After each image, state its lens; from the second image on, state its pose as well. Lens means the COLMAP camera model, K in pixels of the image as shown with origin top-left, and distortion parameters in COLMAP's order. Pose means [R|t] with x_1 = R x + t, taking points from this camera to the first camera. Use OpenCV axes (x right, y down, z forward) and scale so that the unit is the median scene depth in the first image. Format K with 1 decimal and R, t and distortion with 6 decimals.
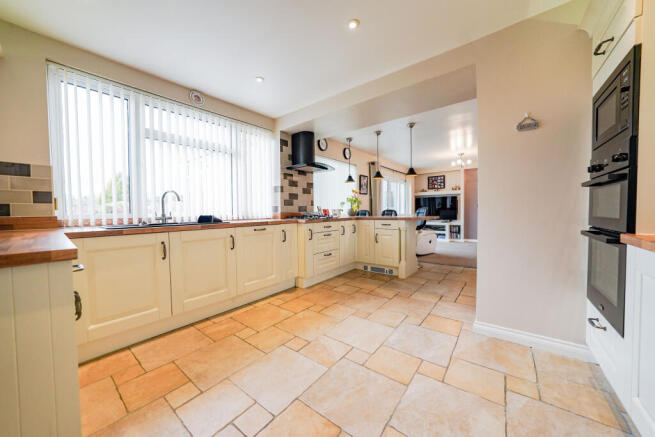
lens RADIAL K [[230.9, 0, 325.7], [0, 230.9, 217.9], [0, 0, 1]] dist [-0.026844, 0.006006]
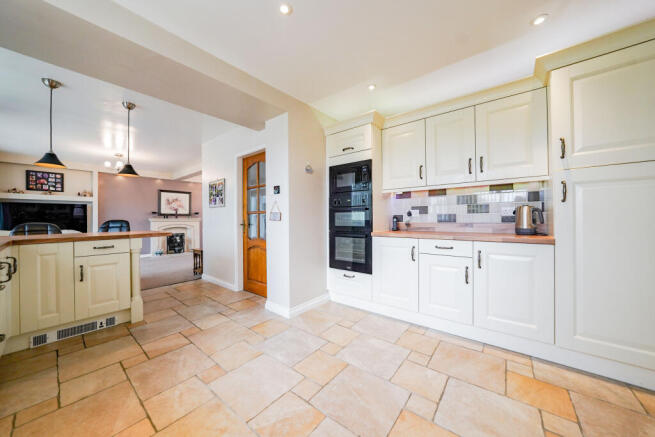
lens RADIAL K [[230.9, 0, 325.7], [0, 230.9, 217.9], [0, 0, 1]] dist [-0.026844, 0.006006]
pose [[0.011493, 0.016598, 0.999796, -0.416467], [0.035959, 0.999209, -0.017001, -0.021919], [-0.999287, 0.036147, 0.010887, 0.495115]]
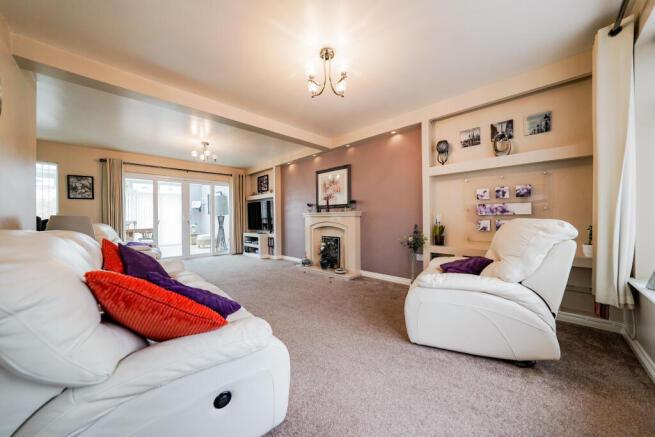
lens RADIAL K [[230.9, 0, 325.7], [0, 230.9, 217.9], [0, 0, 1]] dist [-0.026844, 0.006006]
pose [[0.994072, 0.002865, -0.108687, 2.102566], [-0.005681, 0.999656, -0.025606, -0.038419], [0.108577, 0.026072, 0.993746, 0.592103]]
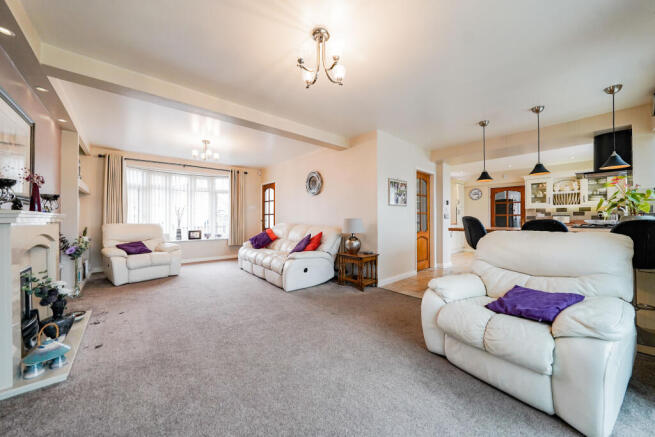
lens RADIAL K [[234.3, 0, 325.4], [0, 234.3, 216.6], [0, 0, 1]] dist [-0.017066, 0.000112]
pose [[-0.983158, 0.014401, 0.182192, 1.035661], [0.018145, 0.999657, 0.018899, -0.097019], [-0.181857, 0.021886, -0.983081, 2.566040]]
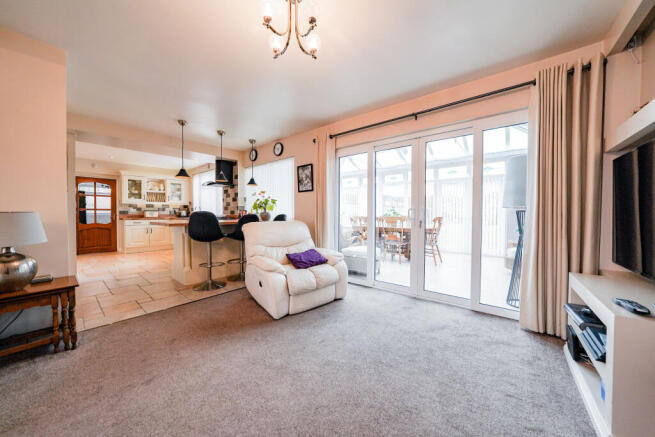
lens RADIAL K [[230.9, 0, 325.7], [0, 230.9, 217.9], [0, 0, 1]] dist [-0.026844, 0.006006]
pose [[-0.016001, 0.030985, -0.999392, 1.661350], [-0.031859, 0.998996, 0.031483, -0.087945], [0.999364, 0.032343, -0.014998, 2.051636]]
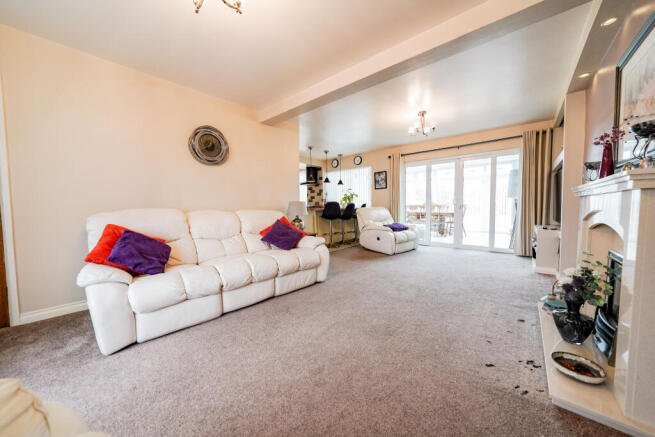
lens RADIAL K [[234.3, 0, 325.4], [0, 234.3, 216.6], [0, 0, 1]] dist [-0.017066, 0.000112]
pose [[-0.040493, 0.055371, -0.997644, 2.487070], [-0.016401, 0.998292, 0.056072, -0.052167], [0.999045, 0.018633, -0.039515, 1.492171]]
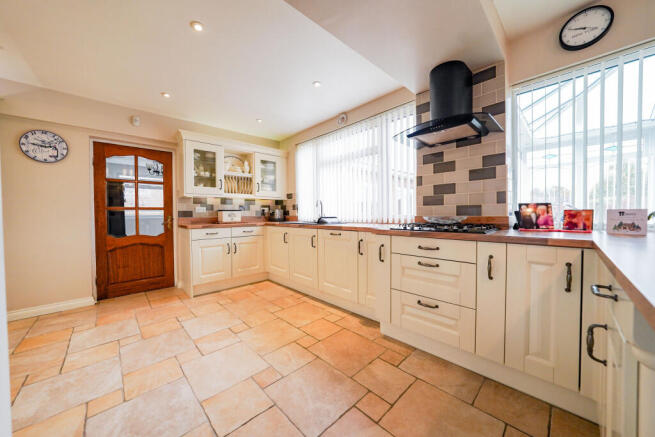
lens RADIAL K [[230.9, 0, 325.7], [0, 230.9, 217.9], [0, 0, 1]] dist [-0.026844, 0.006006]
pose [[-0.140178, 0.034050, -0.989541, 0.590718], [-0.017836, 0.999160, 0.036907, -0.045267], [0.989966, 0.022823, -0.139452, 0.972413]]
